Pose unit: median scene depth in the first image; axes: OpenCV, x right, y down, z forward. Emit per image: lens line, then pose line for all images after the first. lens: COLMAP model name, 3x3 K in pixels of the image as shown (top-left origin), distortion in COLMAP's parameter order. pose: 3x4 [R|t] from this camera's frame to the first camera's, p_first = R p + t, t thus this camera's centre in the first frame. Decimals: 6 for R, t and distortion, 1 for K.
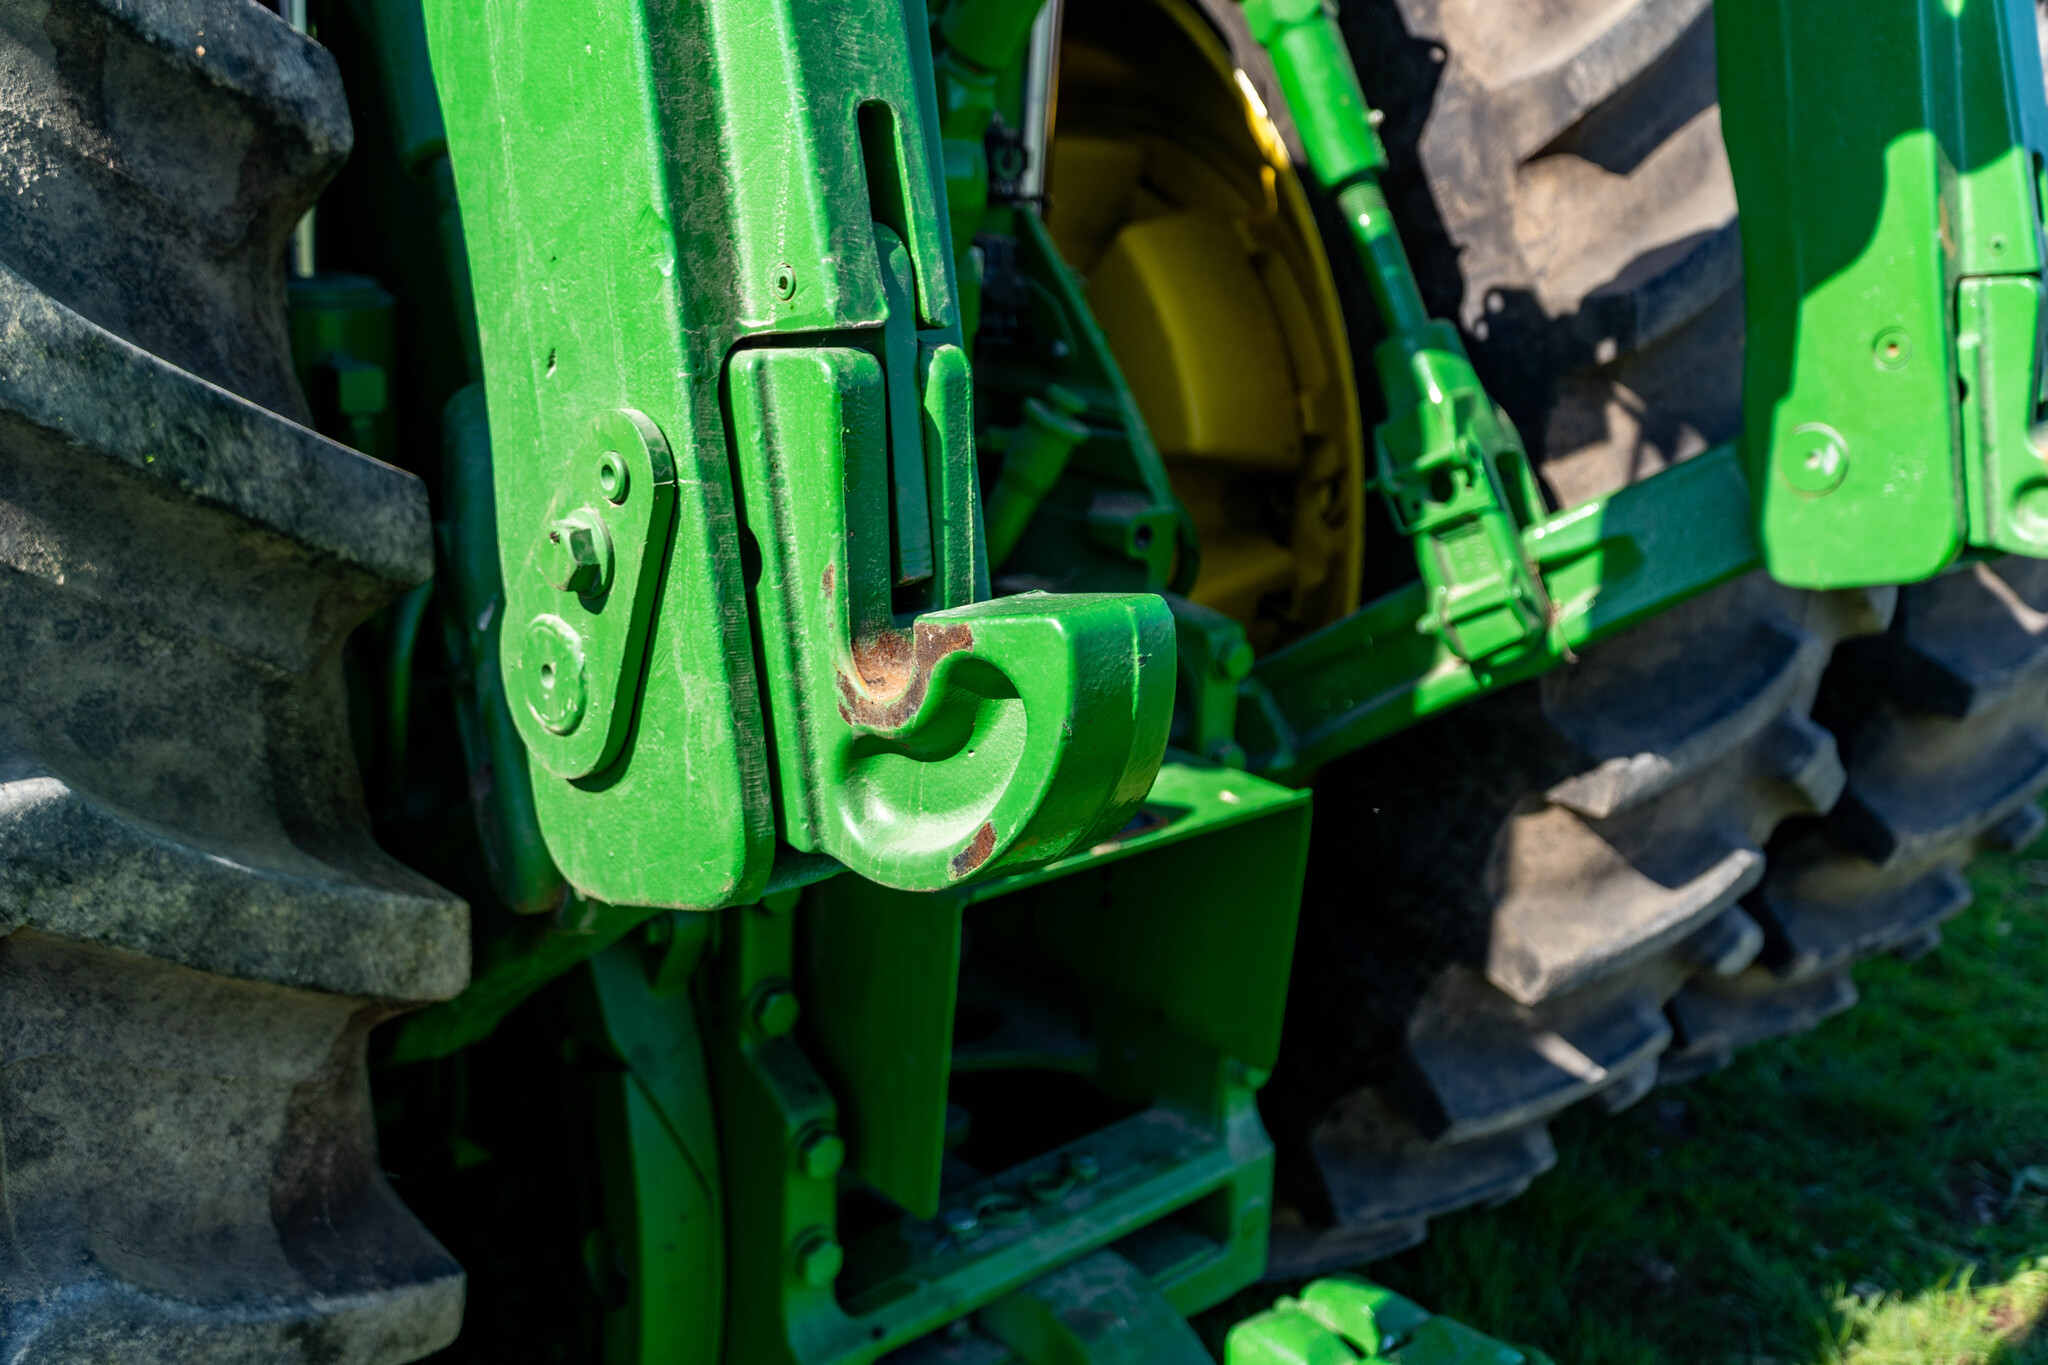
lens RADIAL K [[2098.3, 0, 1070.0], [0, 2098.3, 688.7], [0, 0, 1]] dist [0.065654, -0.045449]
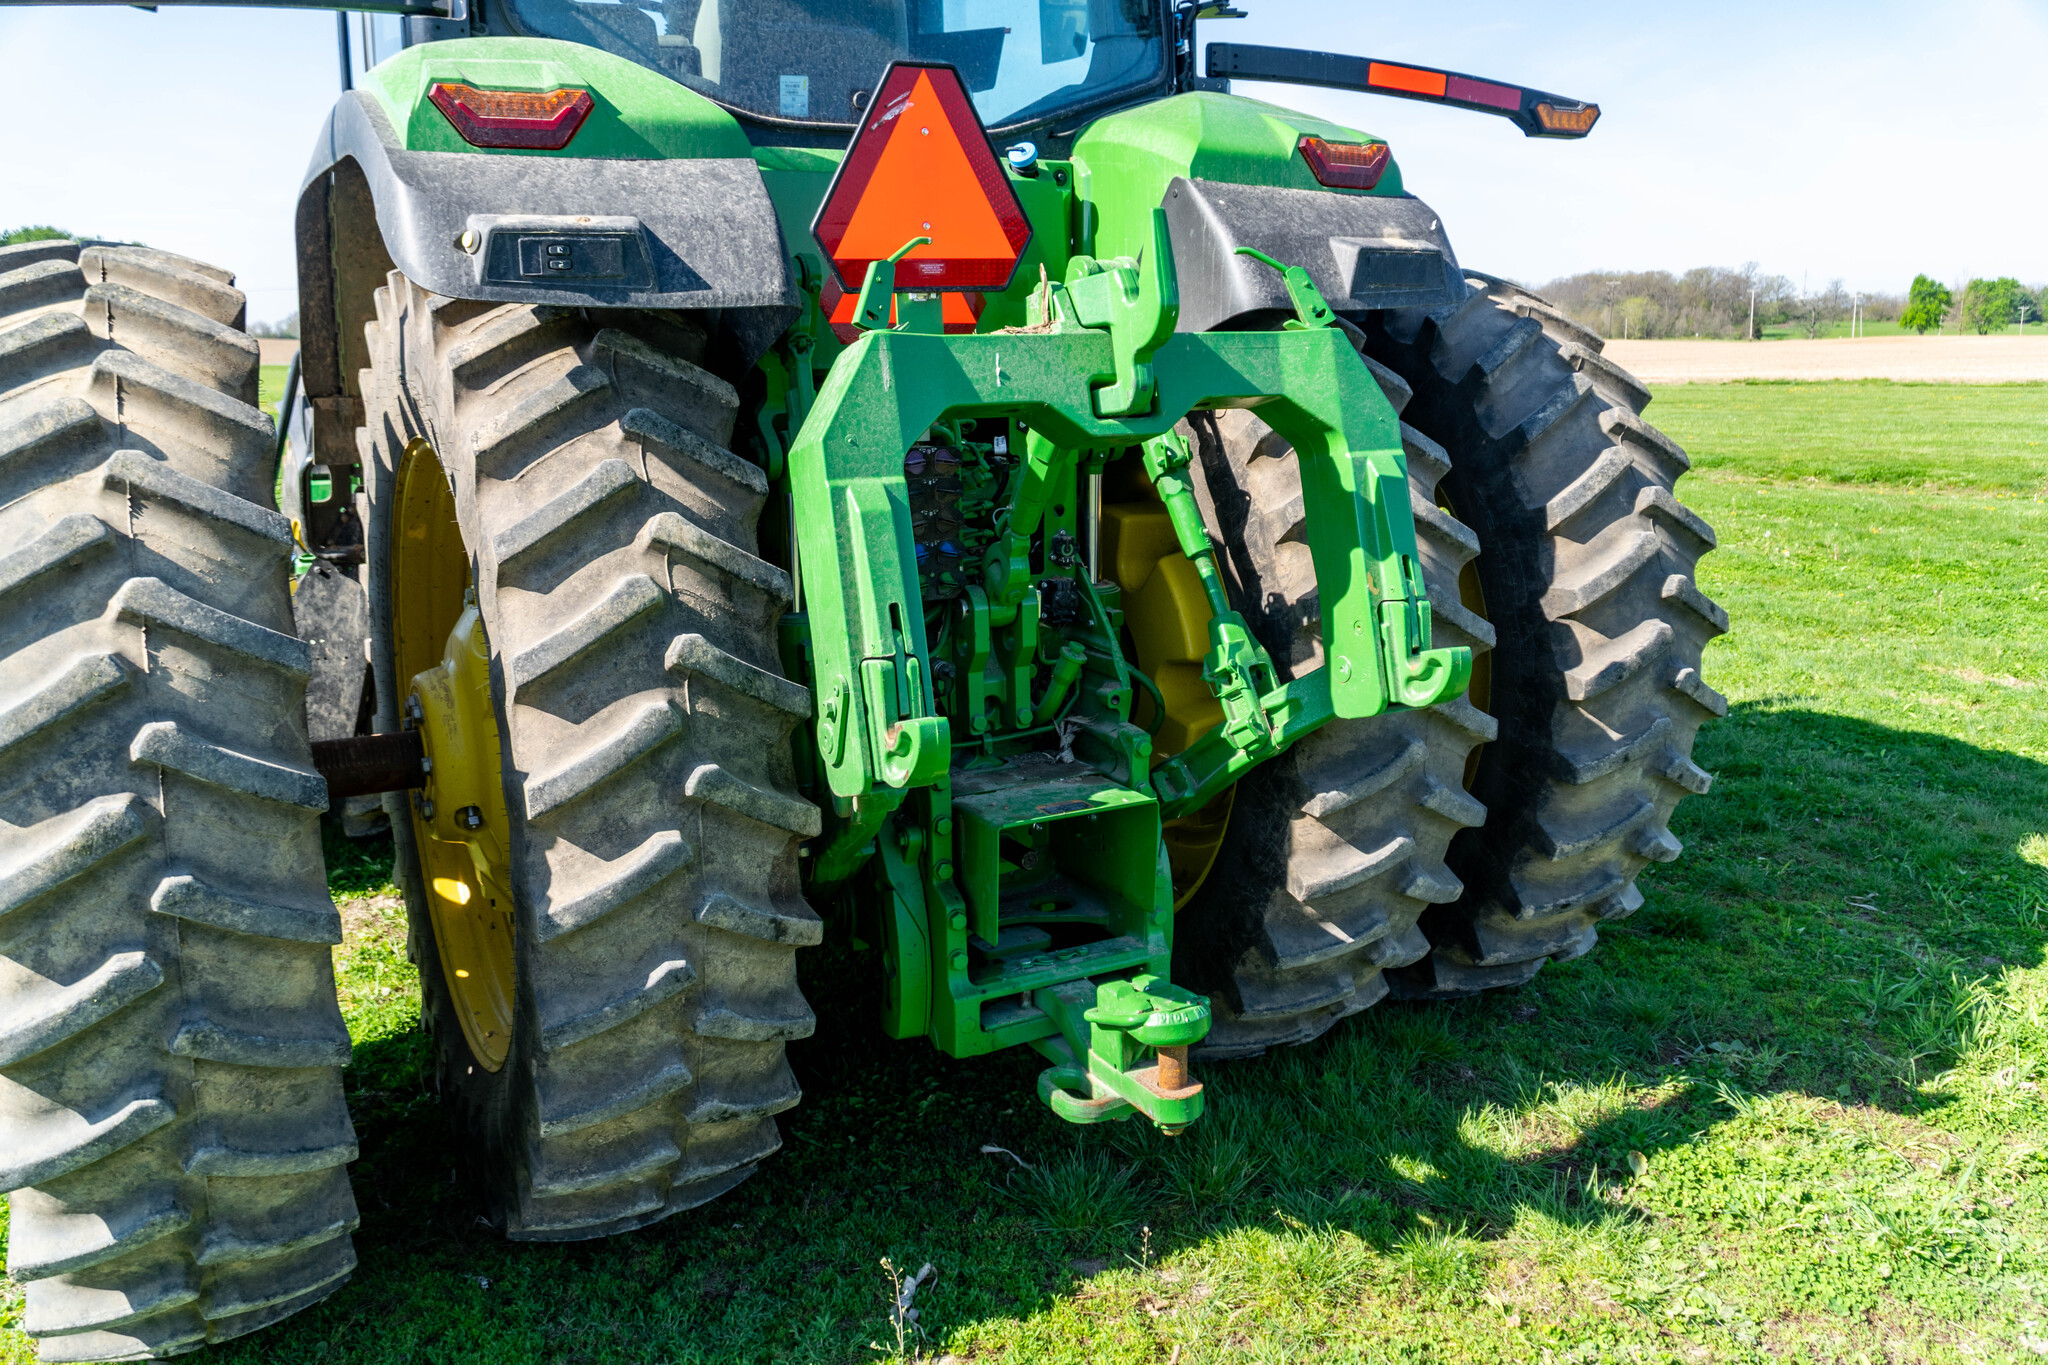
lens RADIAL K [[1652.4, 0, 1015.1], [0, 1652.4, 721.7], [0, 0, 1]] dist [-0.009596, -0.000606]
pose [[0.965467, -0.004383, -0.260488, 0.522712], [-0.009715, 0.998557, -0.052807, 0.069936], [0.260344, 0.053514, 0.964032, -1.106647]]
